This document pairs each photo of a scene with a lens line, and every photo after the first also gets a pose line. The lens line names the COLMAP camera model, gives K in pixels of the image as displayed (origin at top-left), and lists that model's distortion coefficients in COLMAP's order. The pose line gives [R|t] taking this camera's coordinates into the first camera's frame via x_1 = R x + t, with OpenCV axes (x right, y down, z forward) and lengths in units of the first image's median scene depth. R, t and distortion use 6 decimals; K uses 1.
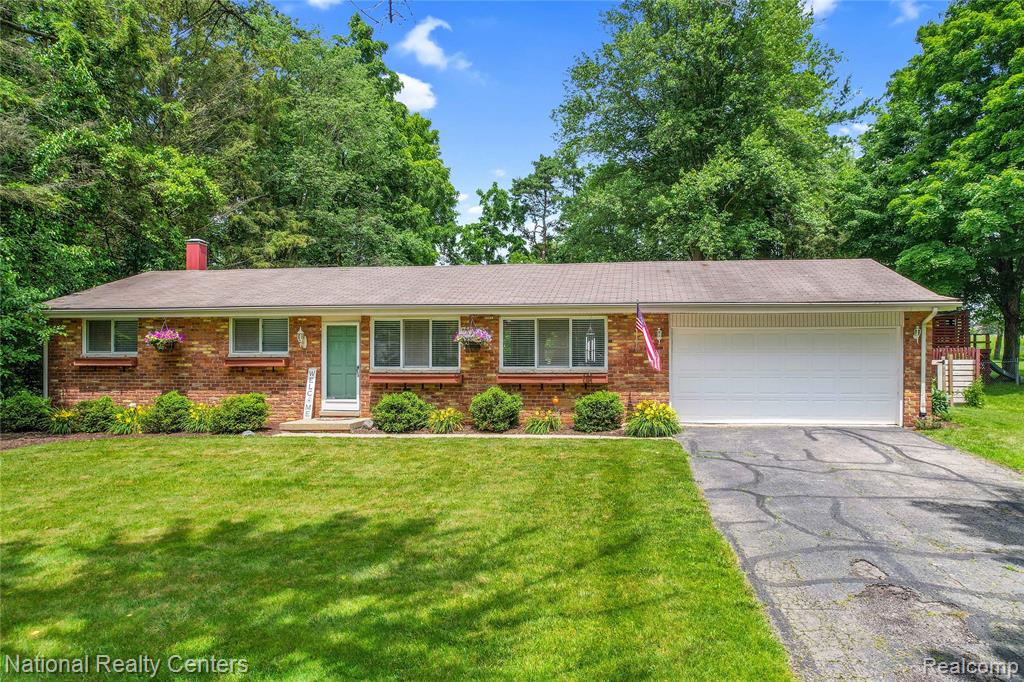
lens RADIAL K [[647.0, 0, 568.6], [0, 647.0, 376.5], [0, 0, 1]] dist [-0.056463, 0.031679]
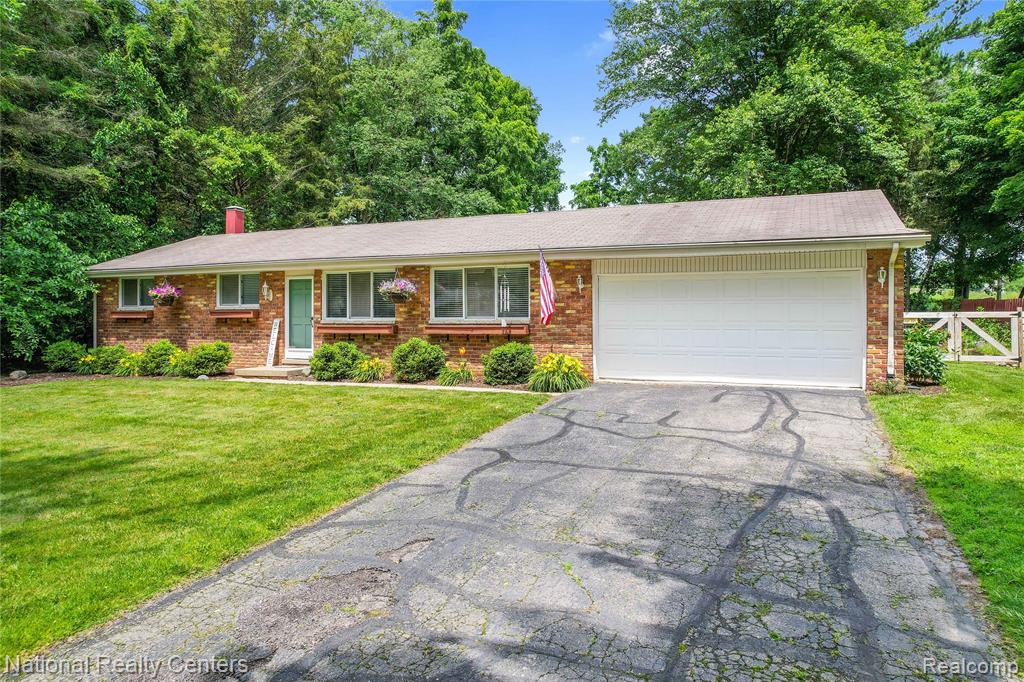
lens RADIAL K [[647.0, 0, 541.6], [0, 647.0, 324.7], [0, 0, 1]] dist [-0.056463, 0.031679]
pose [[0.959722, 0.001938, -0.280944, 0.330090], [-0.006232, 0.999877, -0.014392, 0.008505], [0.280881, 0.015564, 0.959616, 0.094446]]
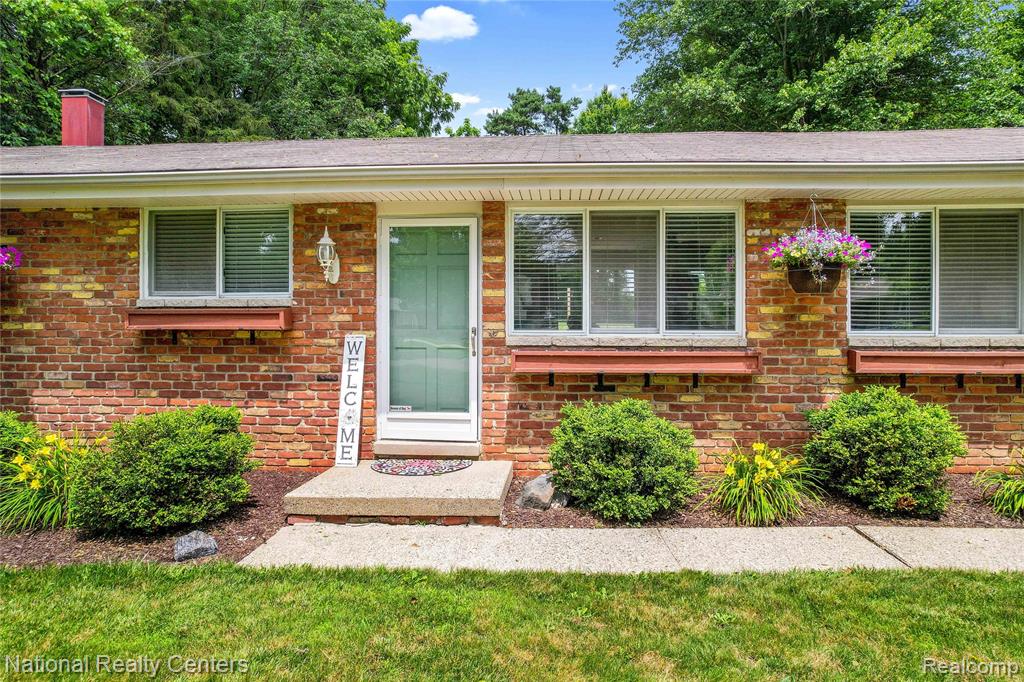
lens RADIAL K [[647.0, 0, 525.7], [0, 647.0, 336.5], [0, 0, 1]] dist [-0.056463, 0.031679]
pose [[0.999219, 0.000063, 0.039523, -0.312417], [0.000216, 0.999975, -0.007031, -0.009020], [-0.039522, 0.007034, 0.999194, 0.605782]]
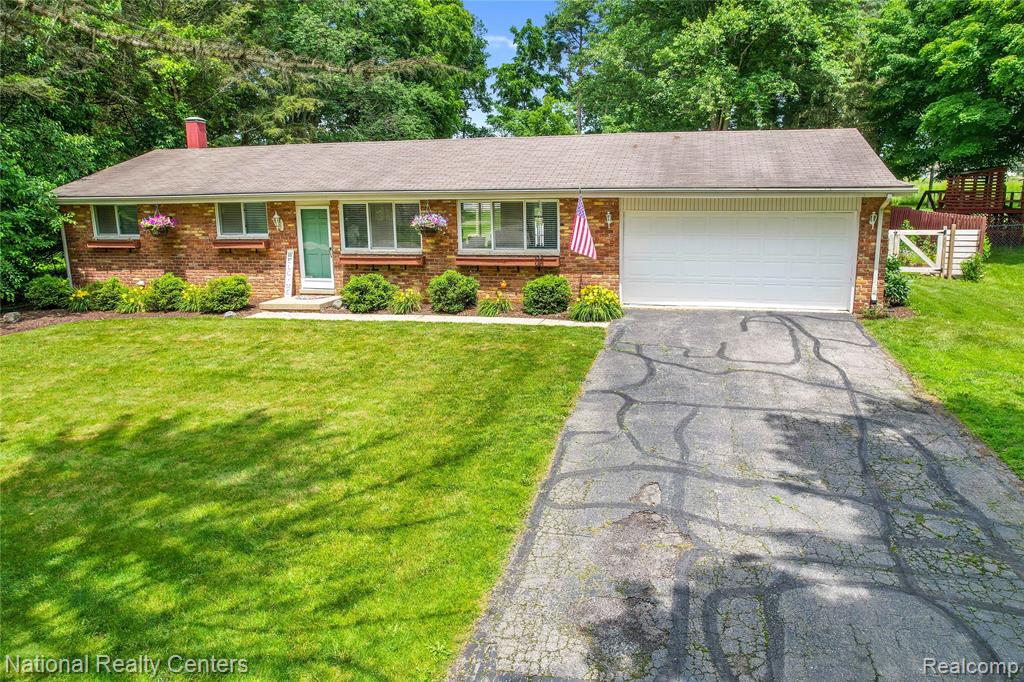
lens RADIAL K [[647.0, 0, 558.2], [0, 647.0, 332.6], [0, 0, 1]] dist [-0.056463, 0.031679]
pose [[0.994401, 0.014576, -0.104659, 0.161223], [0.004559, 0.983601, 0.180299, -0.068329], [0.105570, -0.179767, 0.978028, -0.026033]]
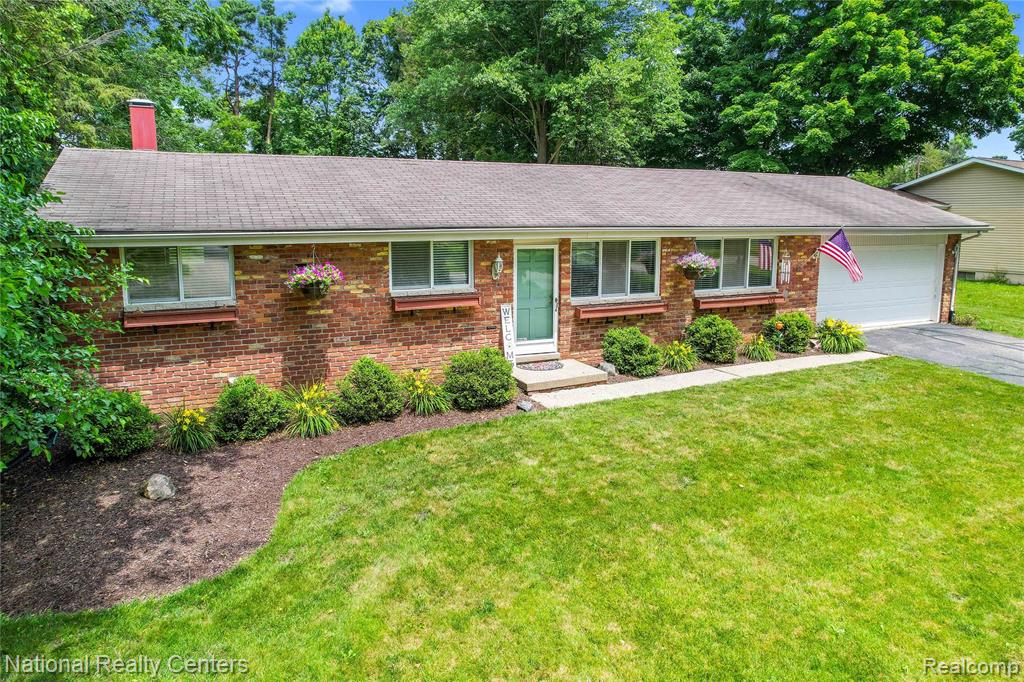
lens RADIAL K [[647.0, 0, 513.1], [0, 647.0, 310.6], [0, 0, 1]] dist [-0.056463, 0.031679]
pose [[0.857328, -0.071911, 0.509723, -0.794866], [0.016538, 0.993531, 0.112350, -0.094501], [-0.514504, -0.087891, 0.852971, 0.328233]]
